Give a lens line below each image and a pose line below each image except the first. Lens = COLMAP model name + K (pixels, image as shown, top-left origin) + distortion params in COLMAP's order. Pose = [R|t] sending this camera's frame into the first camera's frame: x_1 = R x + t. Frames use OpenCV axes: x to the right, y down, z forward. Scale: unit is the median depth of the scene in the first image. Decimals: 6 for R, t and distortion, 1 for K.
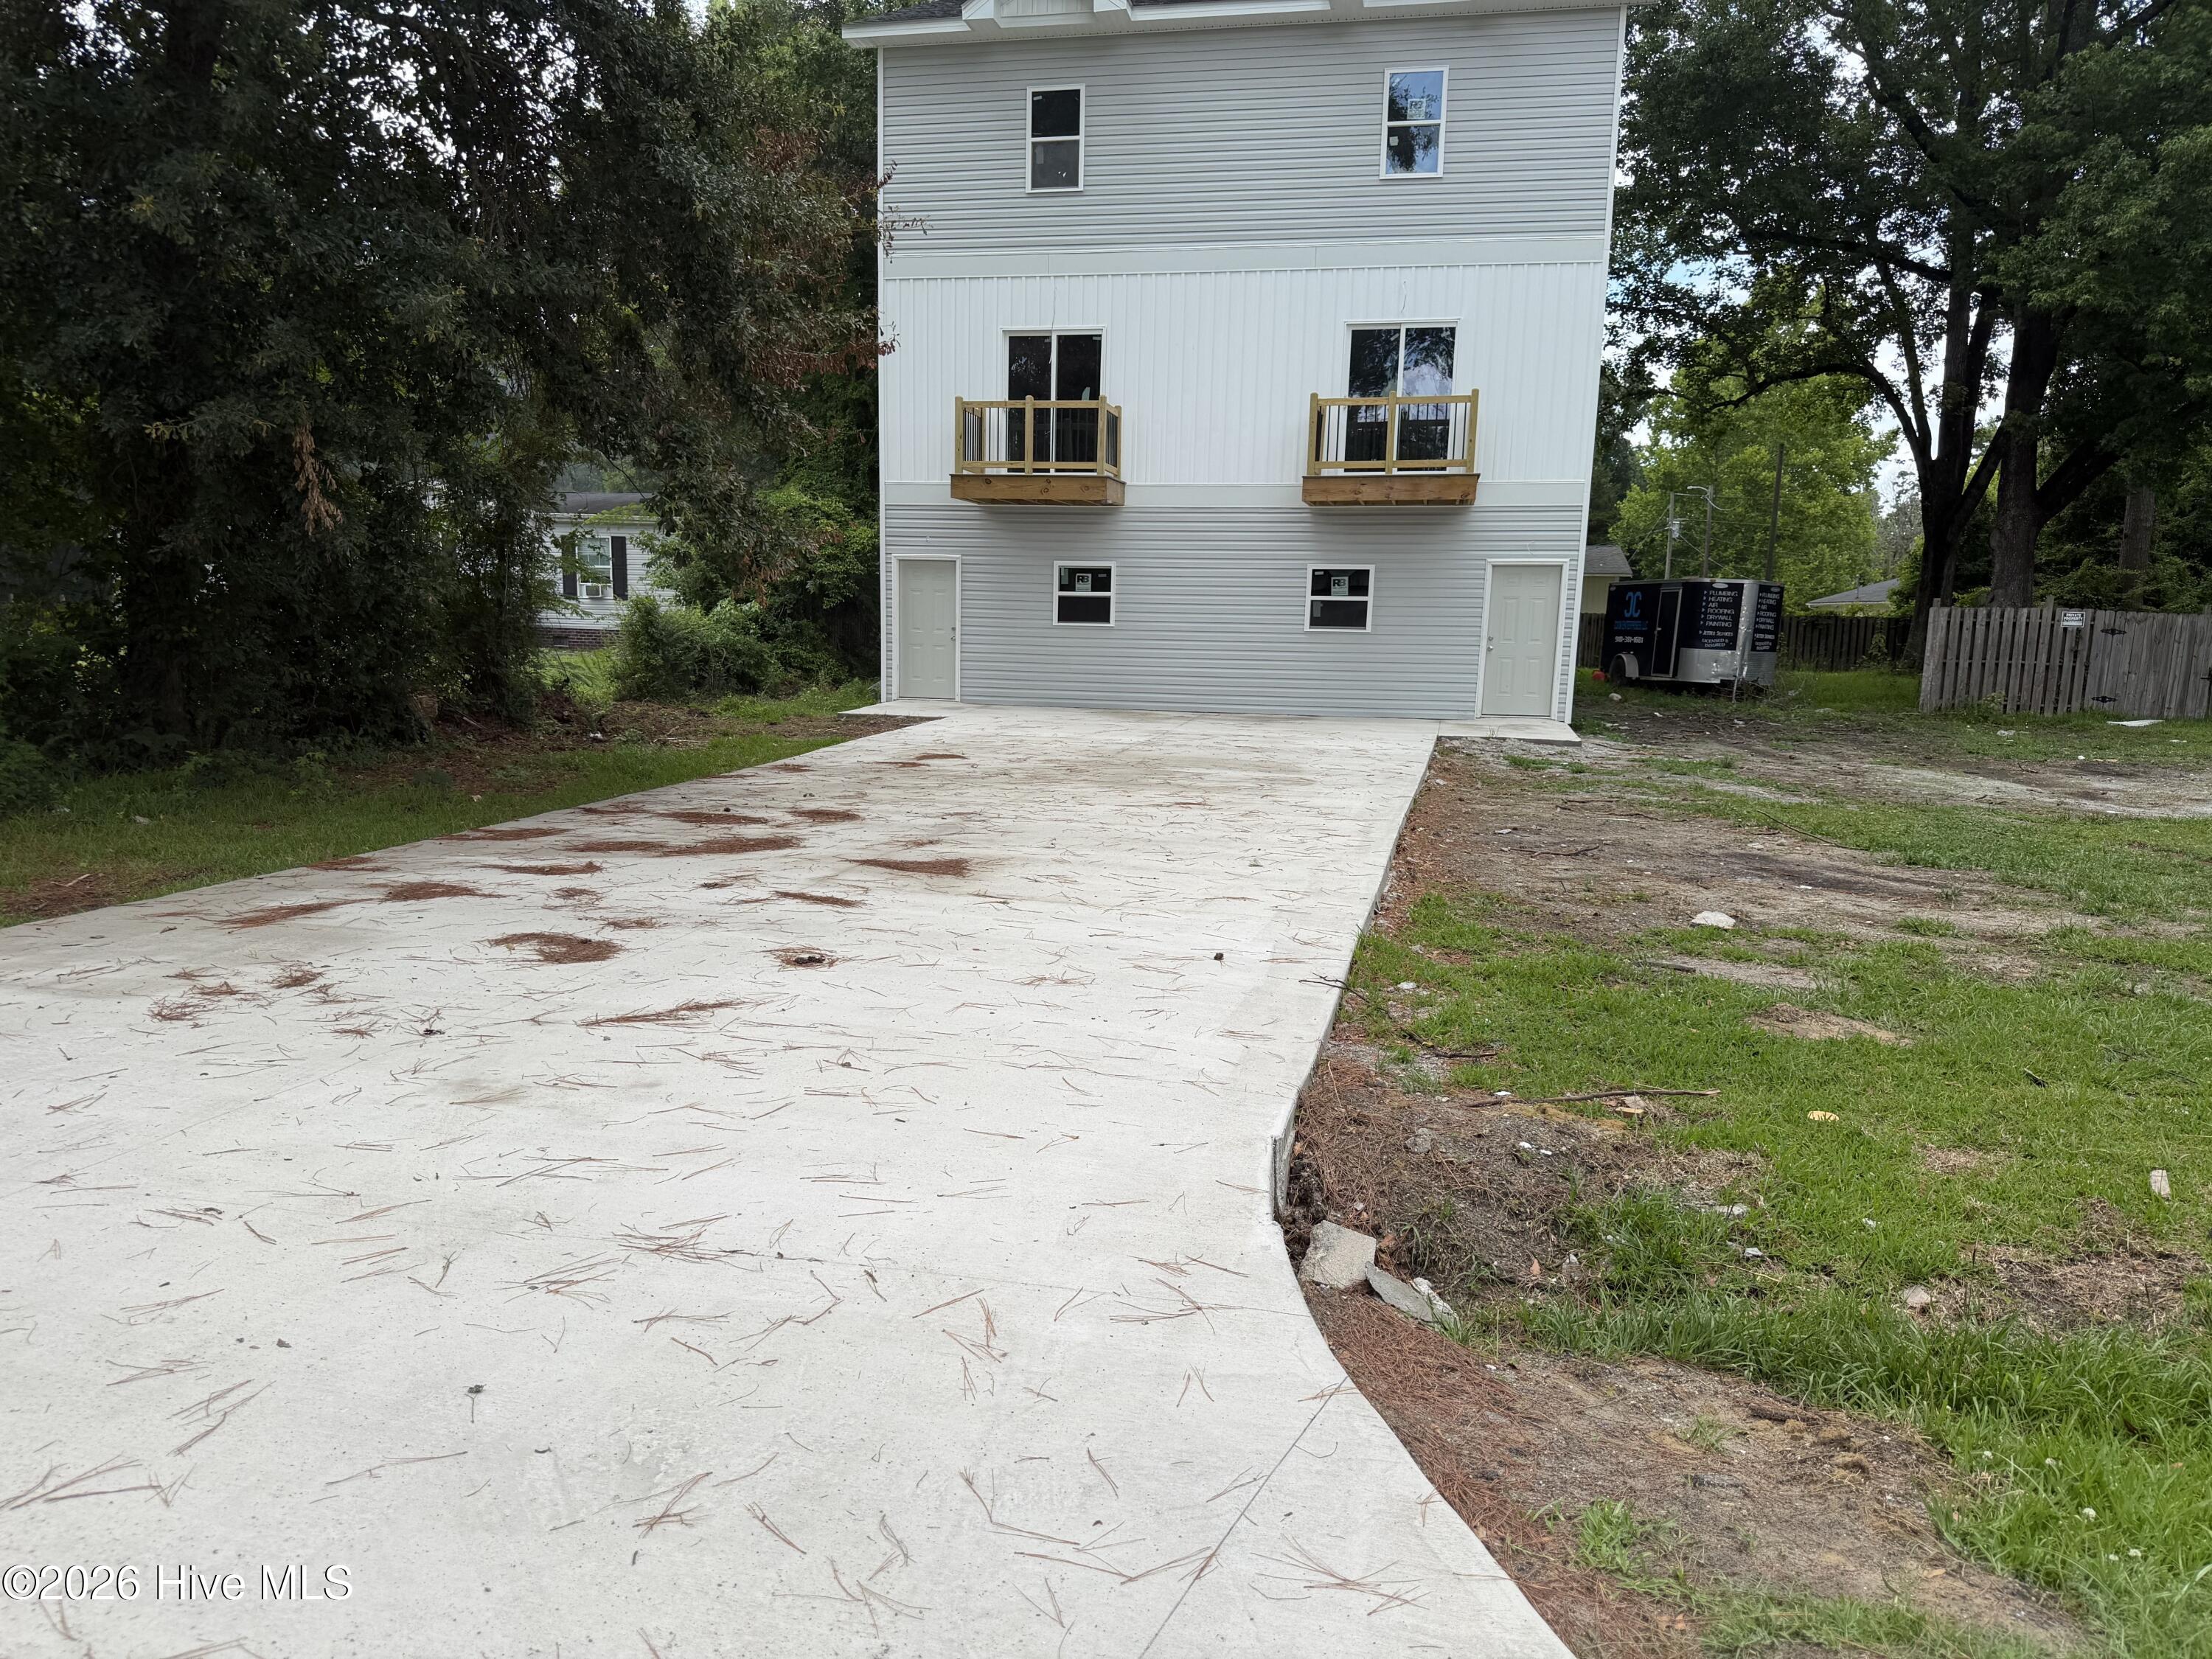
lens RADIAL K [[1456.7, 0, 1106.0], [0, 1456.7, 829.5], [0, 0, 1]] dist [0.000347, -0.002426]
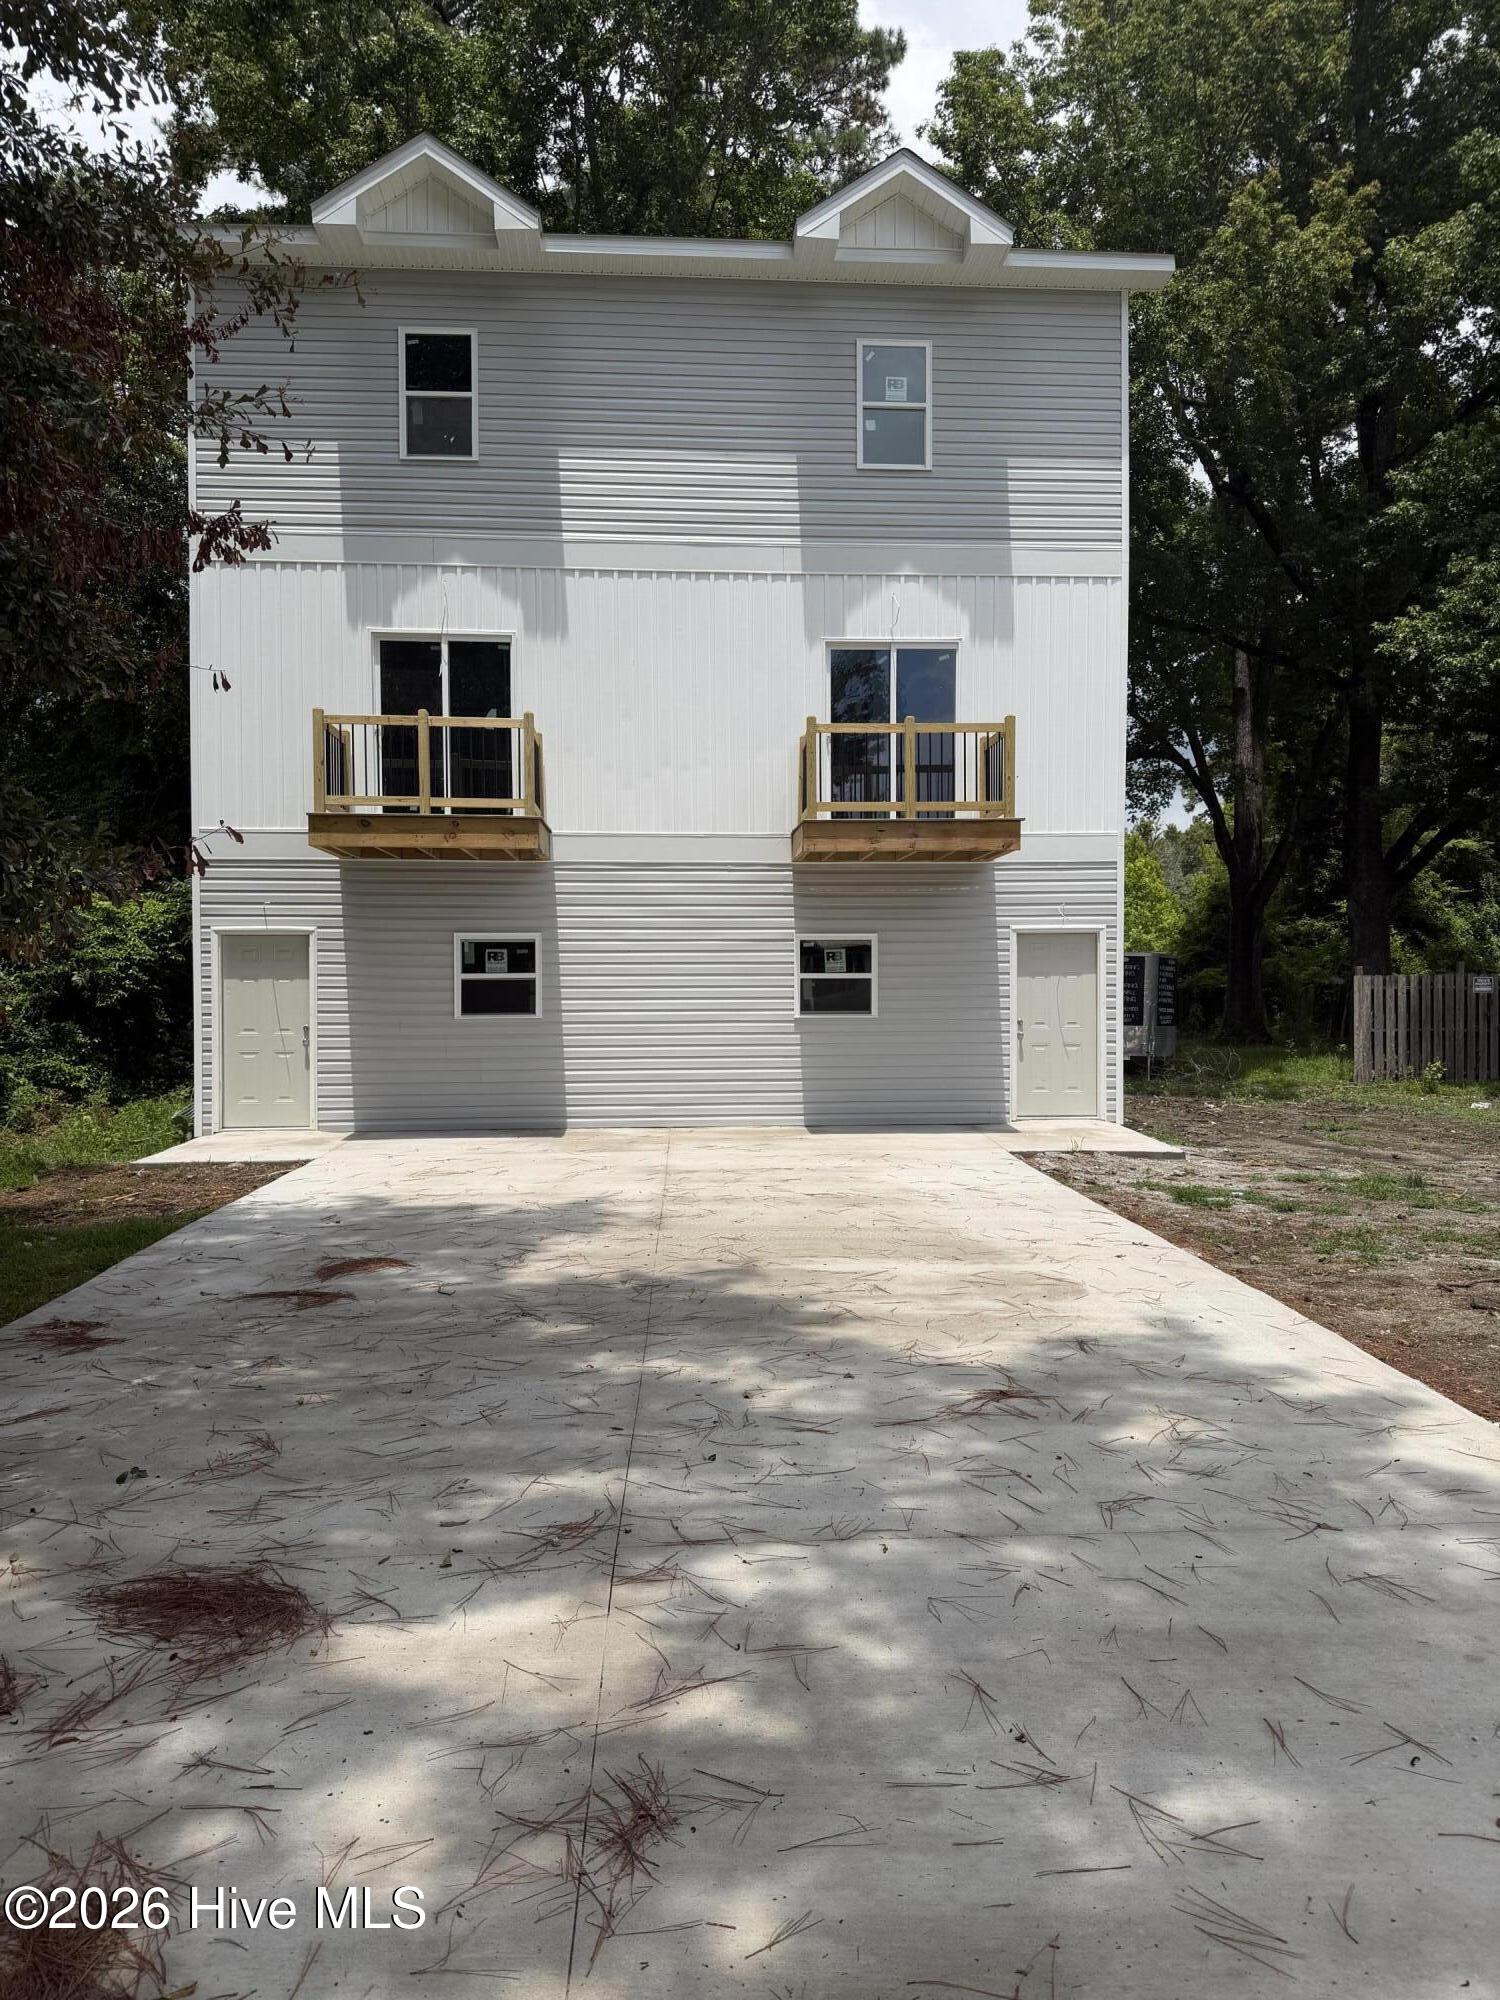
lens RADIAL K [[1317.1, 0, 750.0], [0, 1317.1, 1000.0], [0, 0, 1]] dist [0.000347, -0.002426]
pose [[0.960251, -0.023546, 0.278143, -0.077715], [0.064189, 0.988359, -0.137935, -0.051213], [-0.271658, 0.150306, 0.950584, 0.341438]]
